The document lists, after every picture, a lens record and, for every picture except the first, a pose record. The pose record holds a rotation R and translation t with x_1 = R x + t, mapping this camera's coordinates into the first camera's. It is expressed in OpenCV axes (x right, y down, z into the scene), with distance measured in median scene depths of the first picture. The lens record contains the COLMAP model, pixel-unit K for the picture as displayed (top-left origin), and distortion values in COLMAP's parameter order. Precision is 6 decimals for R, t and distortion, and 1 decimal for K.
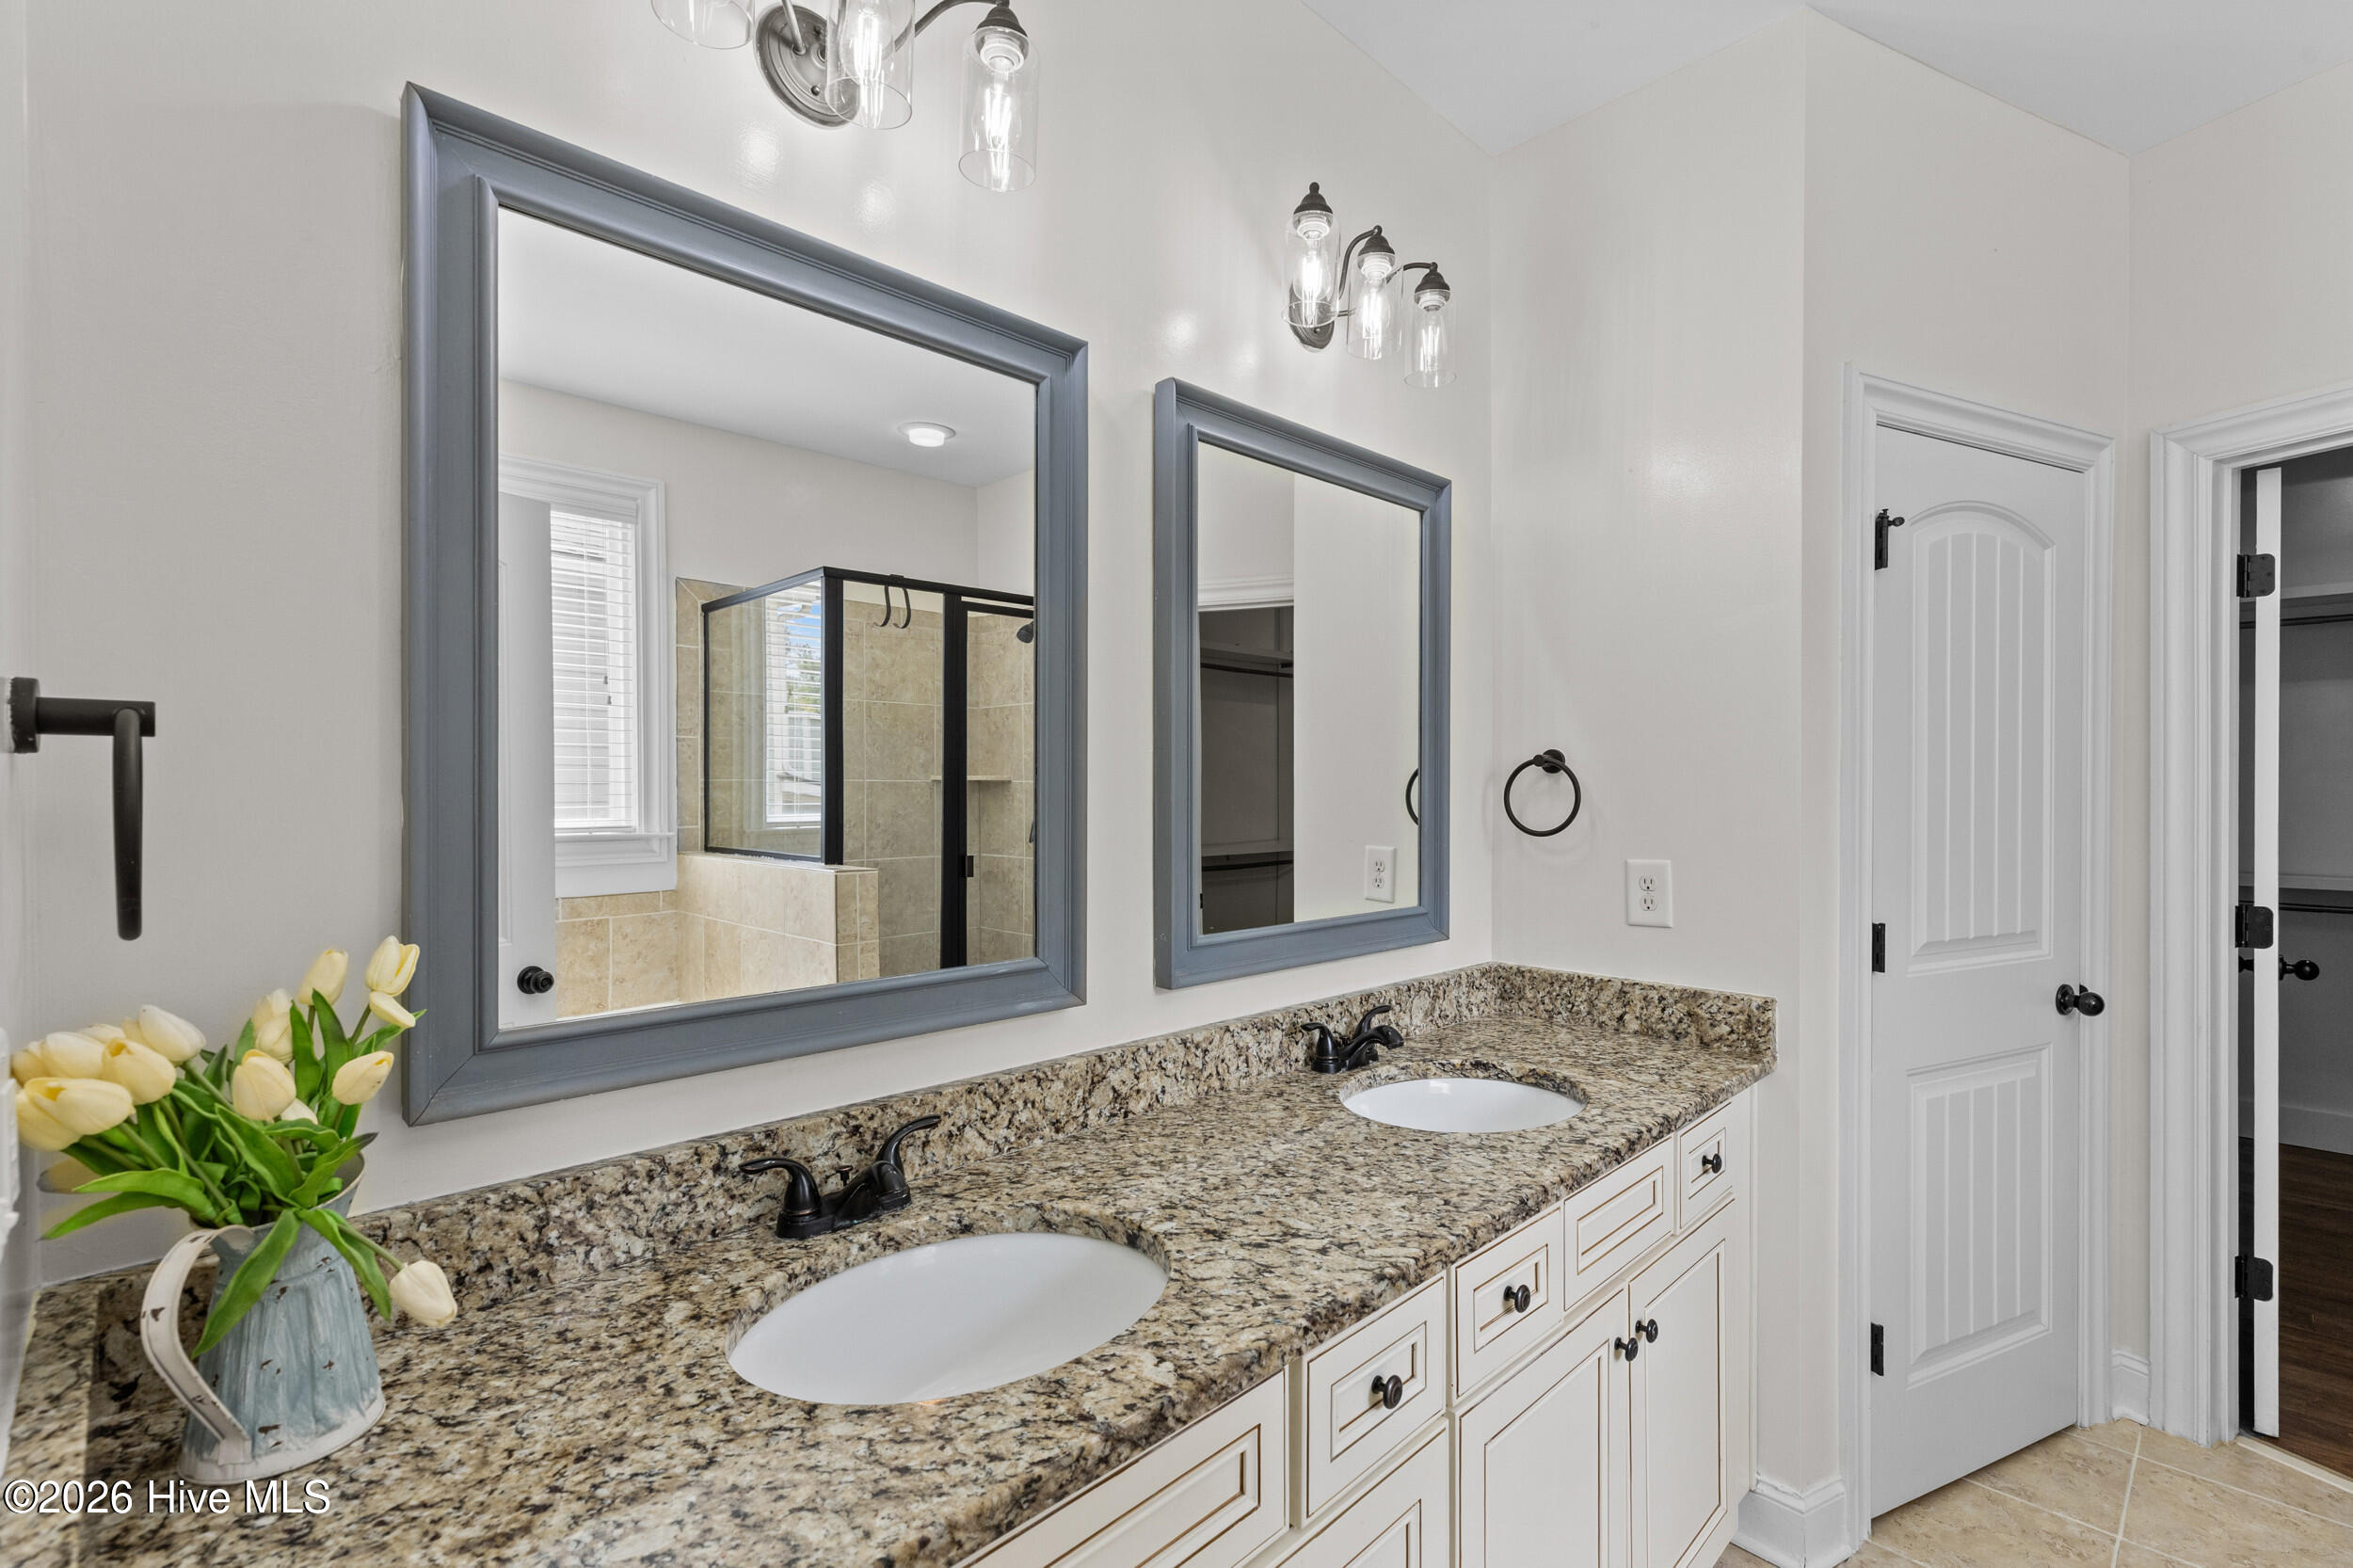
lens RADIAL K [[1074.6, 0, 1177.1], [0, 1074.6, 790.3], [0, 0, 1]] dist [-0.002965, -0.000240]
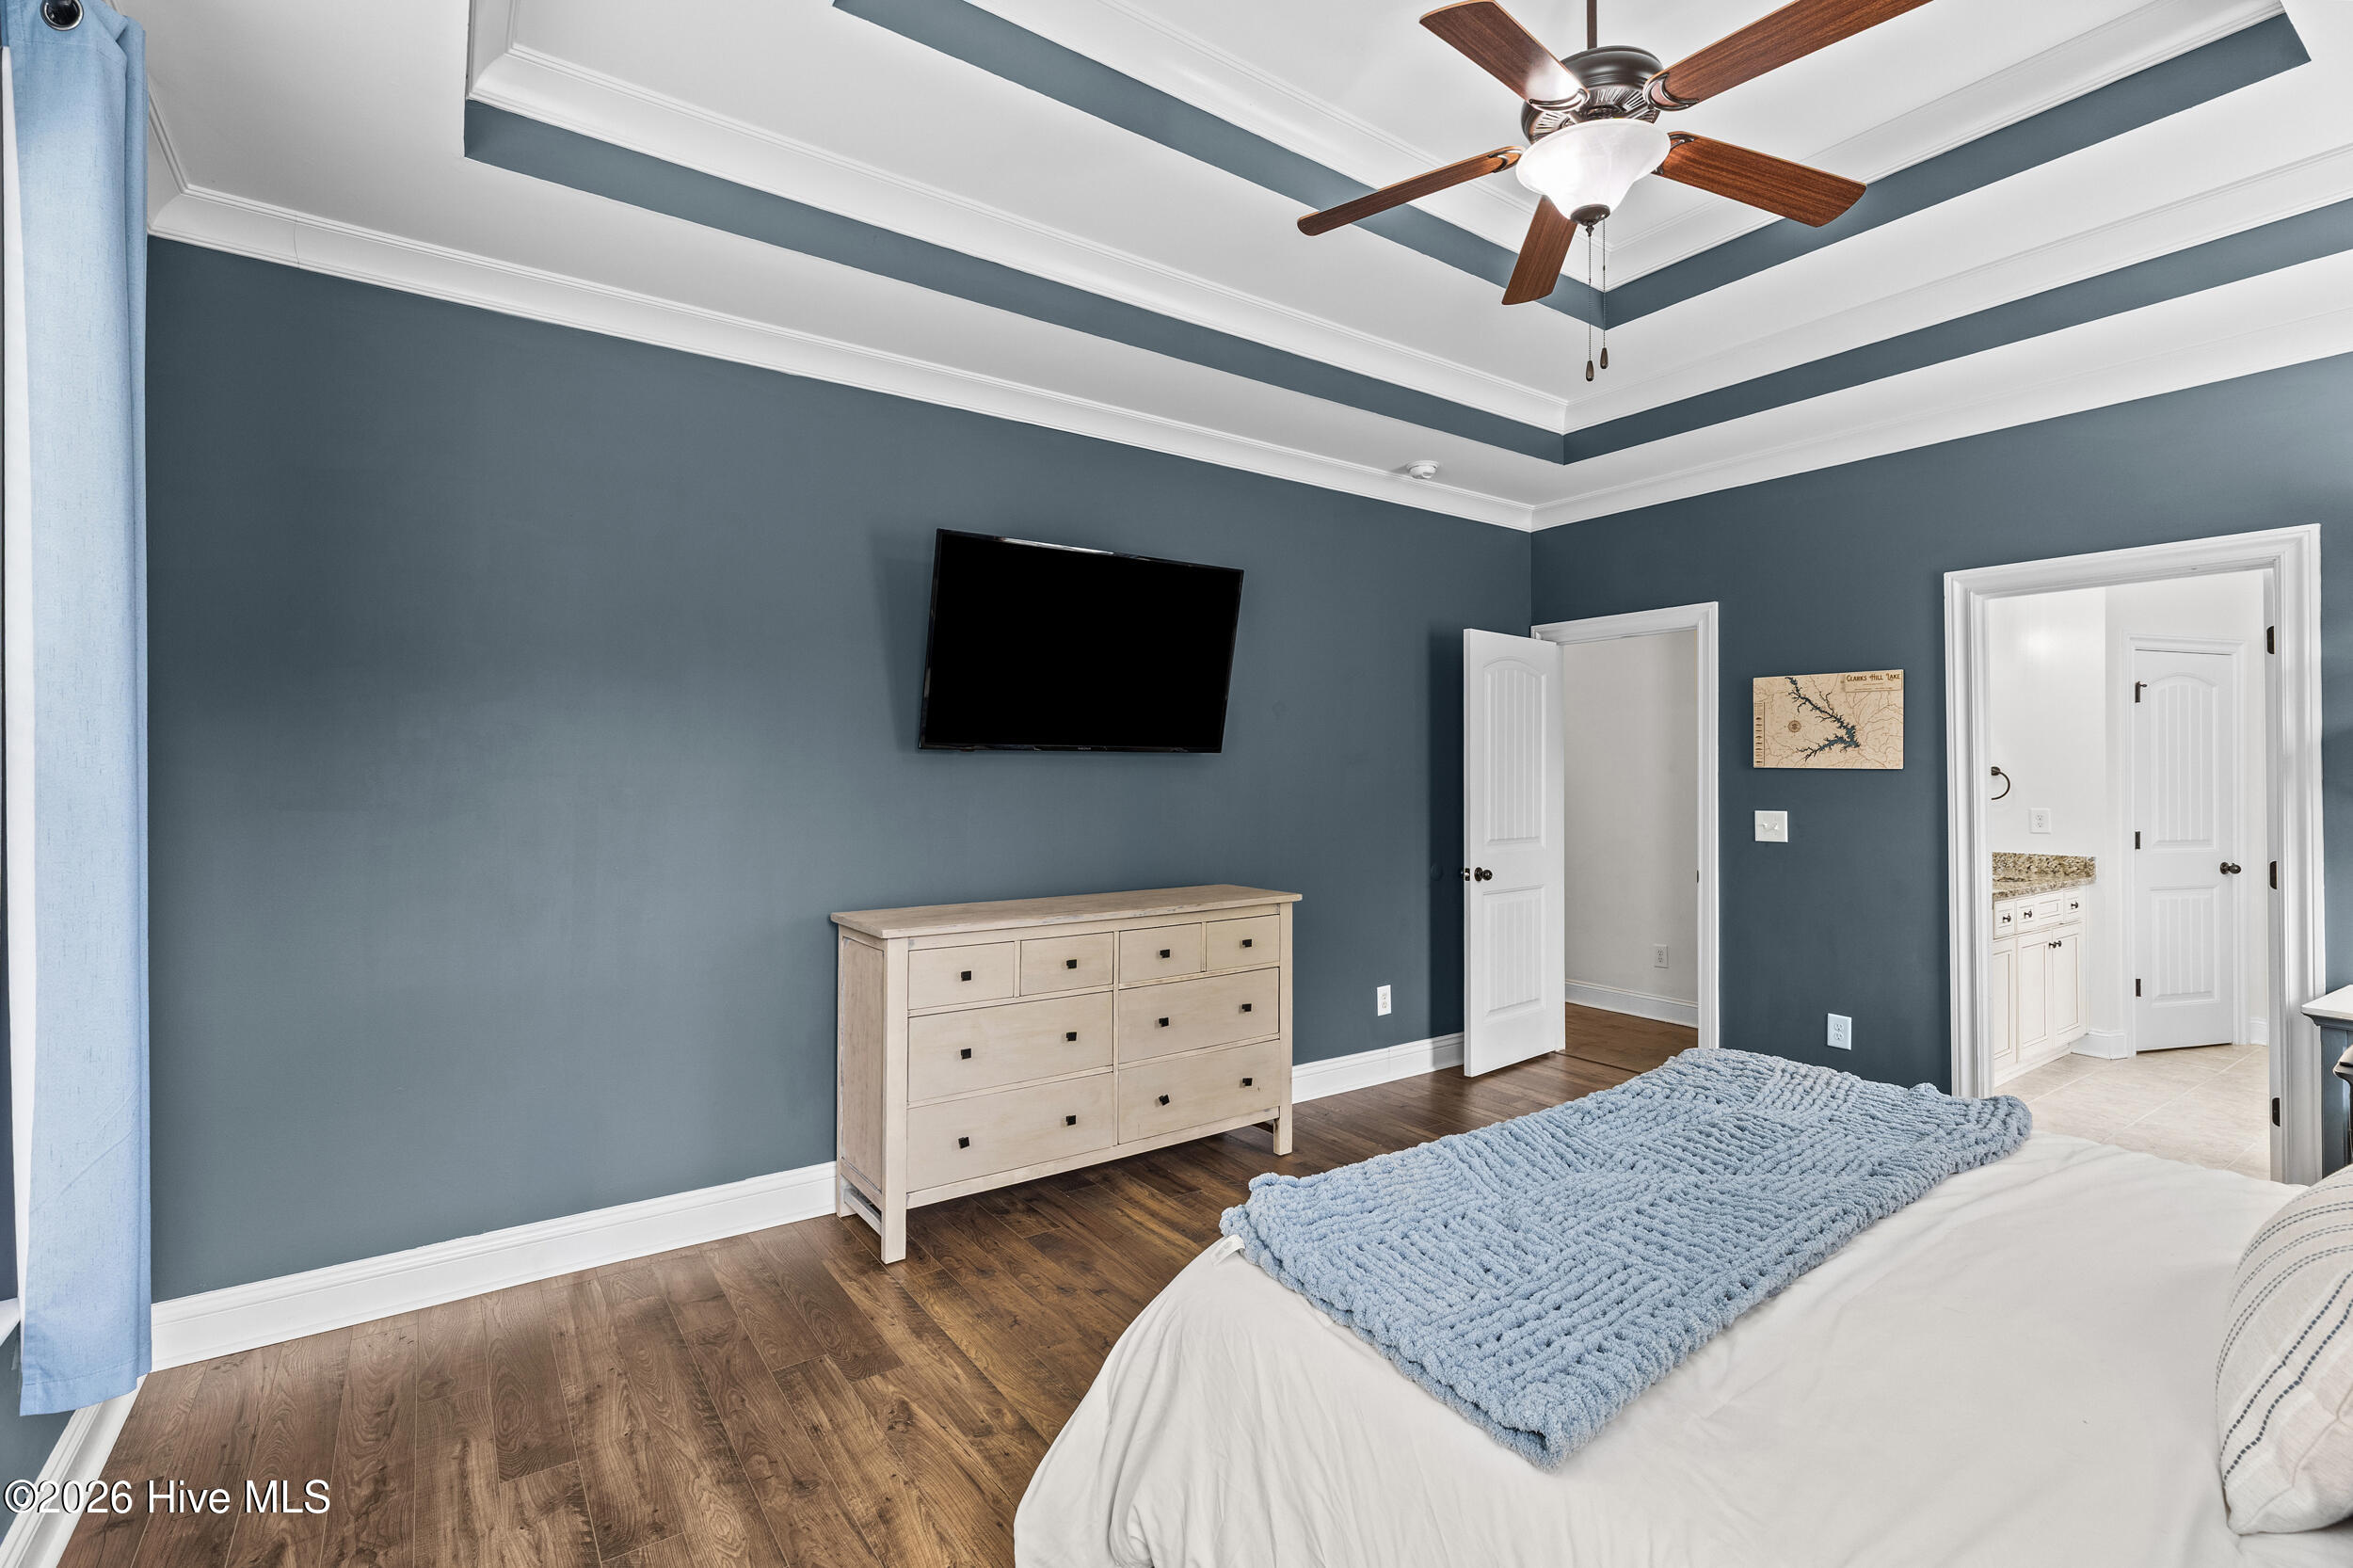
lens RADIAL K [[1074.6, 0, 1177.6], [0, 1074.6, 770.7], [0, 0, 1]] dist [-0.002965, -0.000240]
pose [[0.985999, 0.002553, -0.166732, -1.236692], [-0.004774, 0.999905, -0.012923, 0.015603], [0.166684, 0.013538, 0.985918, -1.996249]]
